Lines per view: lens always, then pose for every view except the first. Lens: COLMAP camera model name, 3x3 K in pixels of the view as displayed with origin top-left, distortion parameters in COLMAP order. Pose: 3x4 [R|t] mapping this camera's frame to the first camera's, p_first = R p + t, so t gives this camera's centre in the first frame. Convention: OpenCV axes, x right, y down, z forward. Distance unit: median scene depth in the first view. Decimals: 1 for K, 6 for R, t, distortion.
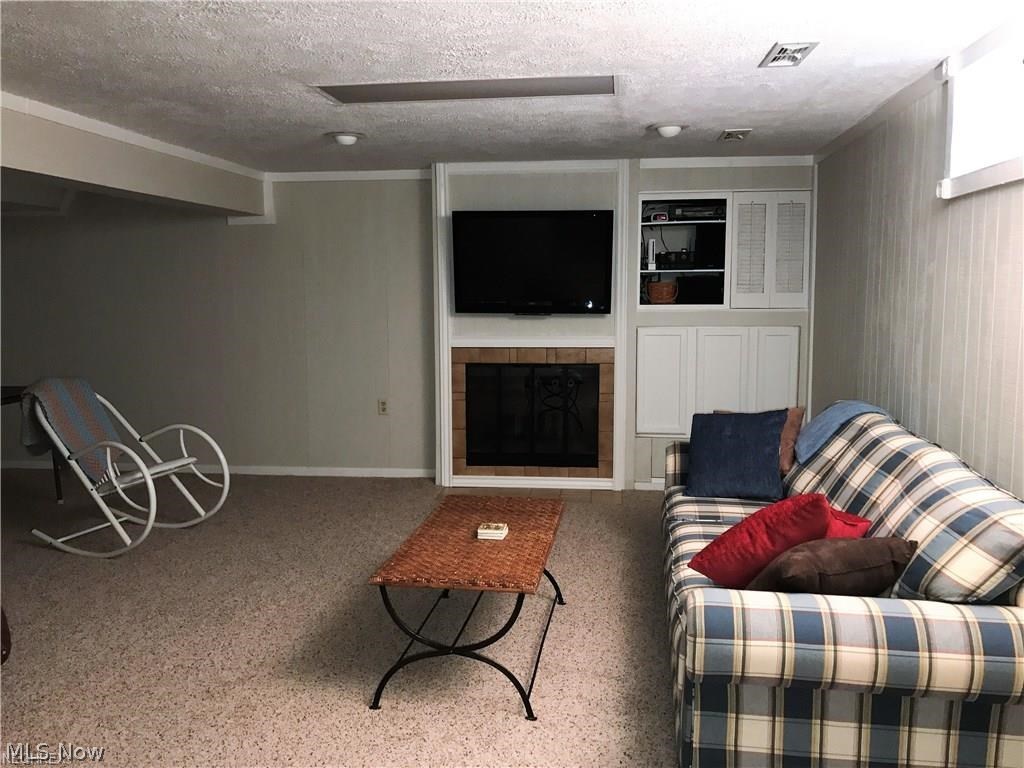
lens RADIAL K [[847.5, 0, 506.3], [0, 847.5, 387.9], [0, 0, 1]] dist [0.035719, -0.021731]
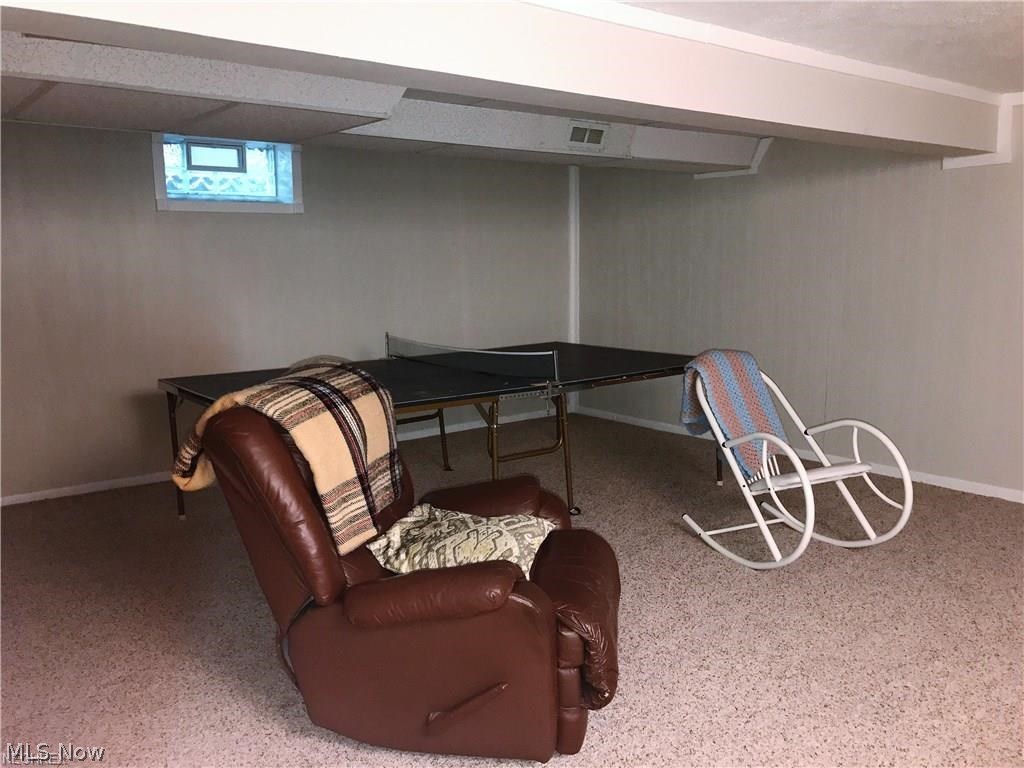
lens RADIAL K [[847.5, 0, 510.9], [0, 847.5, 376.8], [0, 0, 1]] dist [0.035719, -0.021731]
pose [[0.719926, 0.090955, -0.688065, -0.066683], [-0.072373, 0.995809, 0.055912, -0.018677], [0.690267, 0.009545, 0.723492, 0.193057]]
